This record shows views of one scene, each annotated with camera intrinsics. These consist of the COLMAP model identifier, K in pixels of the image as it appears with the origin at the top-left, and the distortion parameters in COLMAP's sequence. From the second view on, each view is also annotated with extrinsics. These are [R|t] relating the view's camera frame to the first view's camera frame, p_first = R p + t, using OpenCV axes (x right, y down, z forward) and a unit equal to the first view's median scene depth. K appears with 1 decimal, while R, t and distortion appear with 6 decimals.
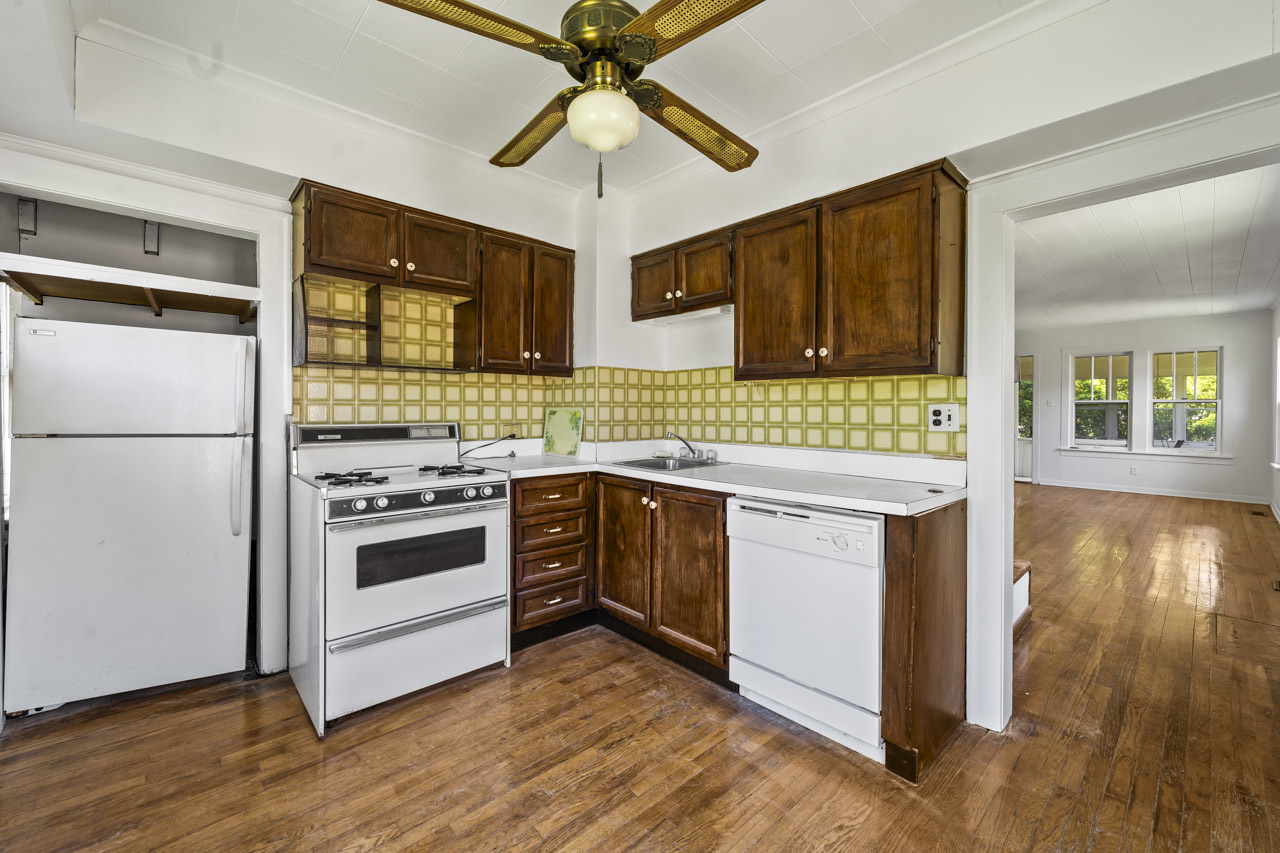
lens RADIAL K [[519.6, 0, 640.9], [0, 519.6, 416.1], [0, 0, 1]] dist [0.003802, 0.000215]
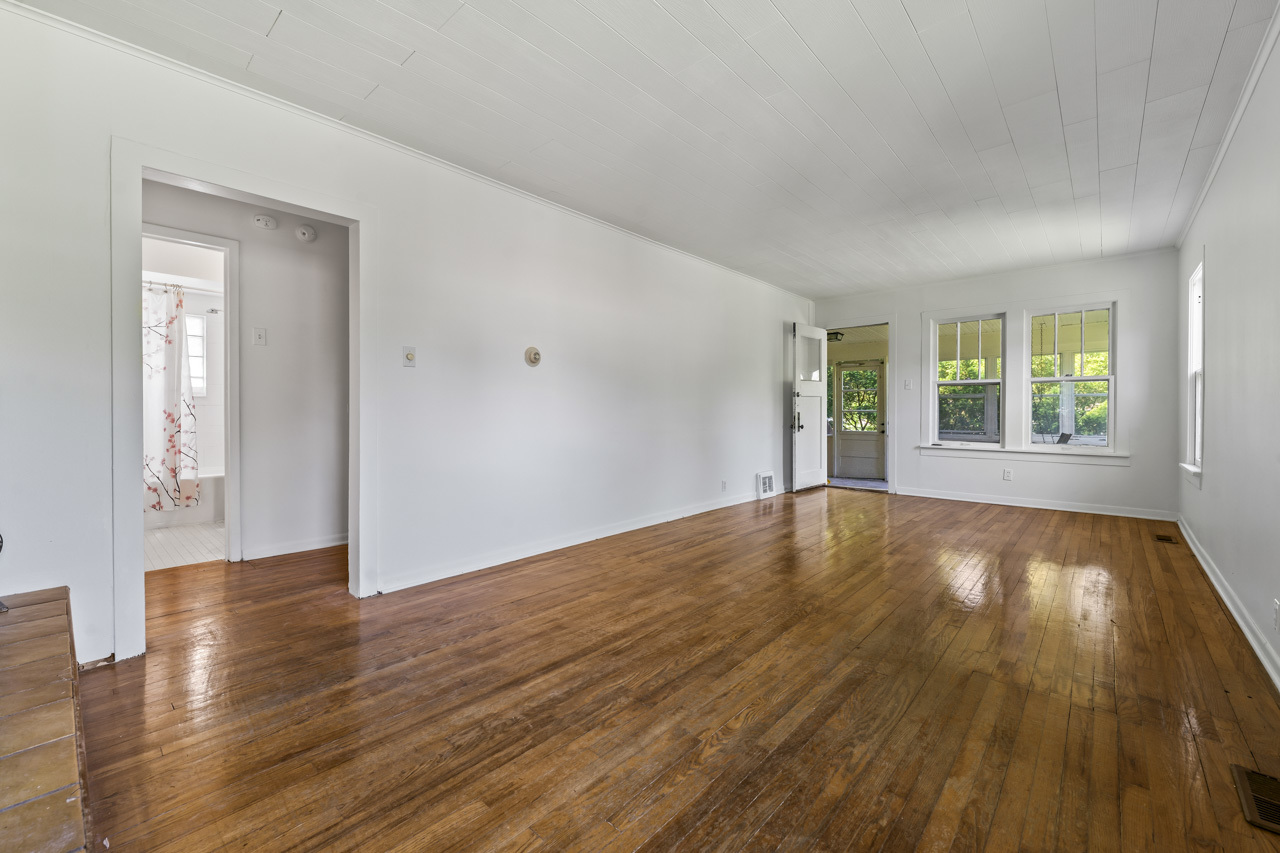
lens RADIAL K [[519.6, 0, 640.7], [0, 519.6, 418.4], [0, 0, 1]] dist [0.003802, 0.000215]
pose [[0.994957, 0.000165, 0.100302, 0.363039], [-0.000069, 1.000000, -0.000960, 0.026153], [-0.100302, 0.000948, 0.994957, 0.326902]]
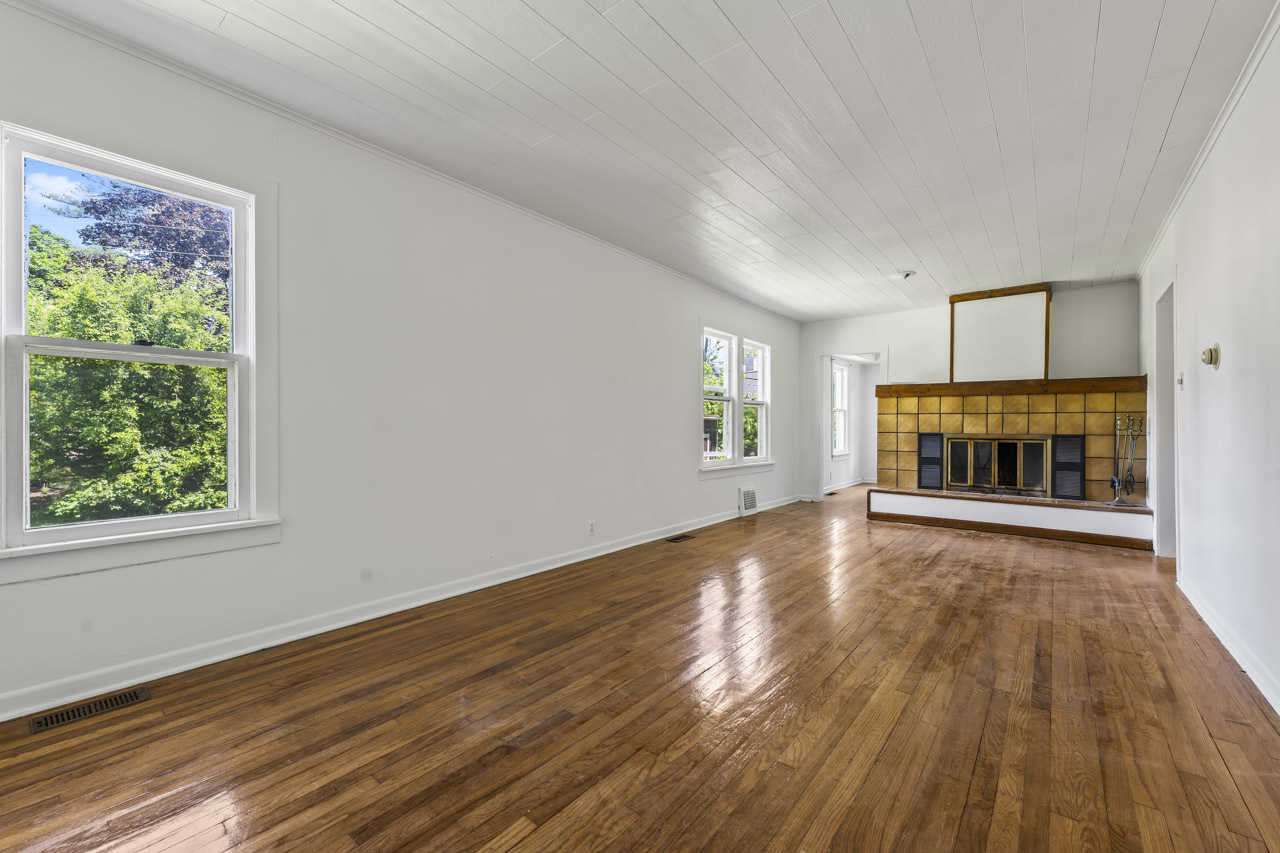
lens RADIAL K [[519.6, 0, 641.7], [0, 519.6, 427.9], [0, 0, 1]] dist [0.003802, 0.000215]
pose [[-0.987067, -0.002272, -0.160291, 0.743852], [-0.004793, 0.999871, 0.015345, 0.014279], [0.160236, 0.015914, -0.986950, 1.092064]]
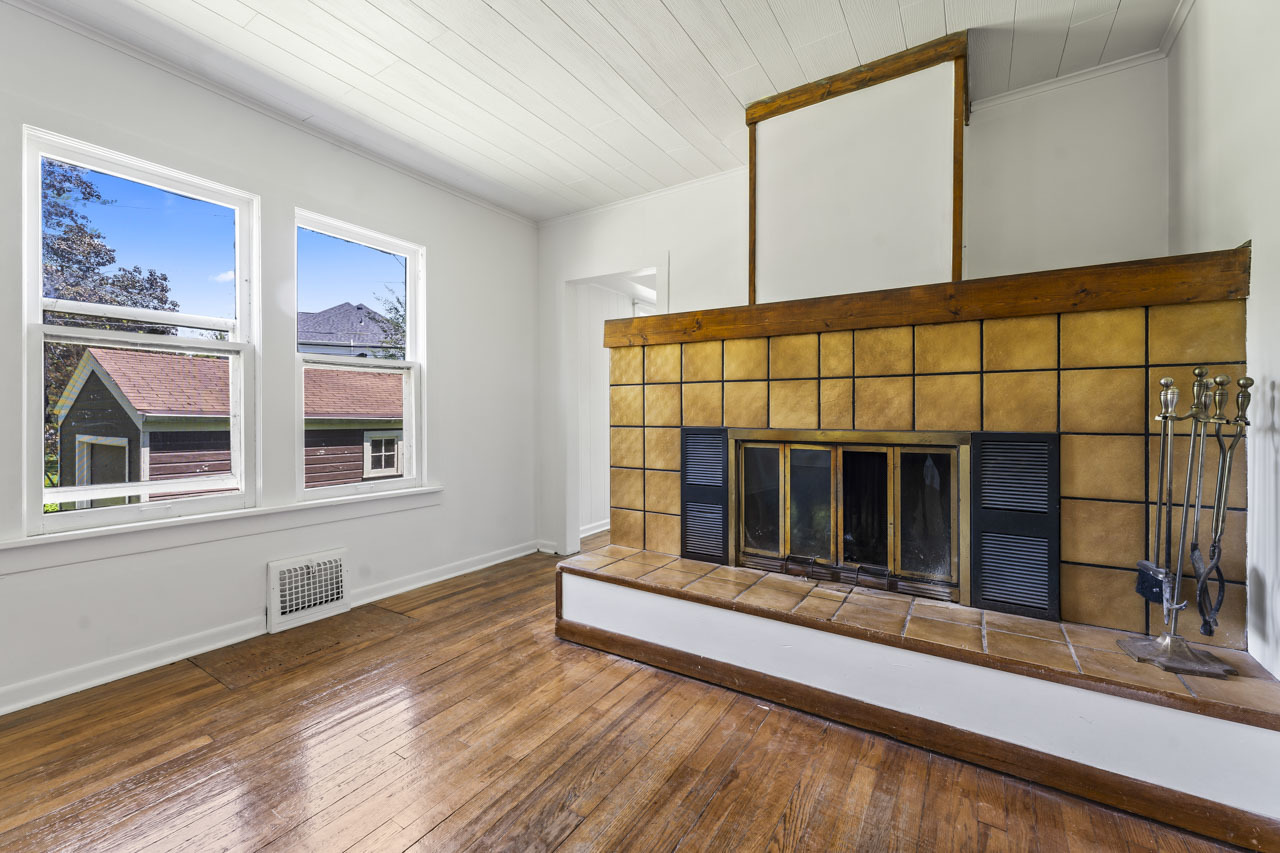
lens RADIAL K [[519.6, 0, 637.8], [0, 519.6, 415.5], [0, 0, 1]] dist [0.003802, 0.000215]
pose [[-0.967280, 0.002554, -0.253698, 0.331889], [-0.000750, 0.999916, 0.012925, 0.019900], [0.253710, 0.012693, -0.967197, 0.714637]]
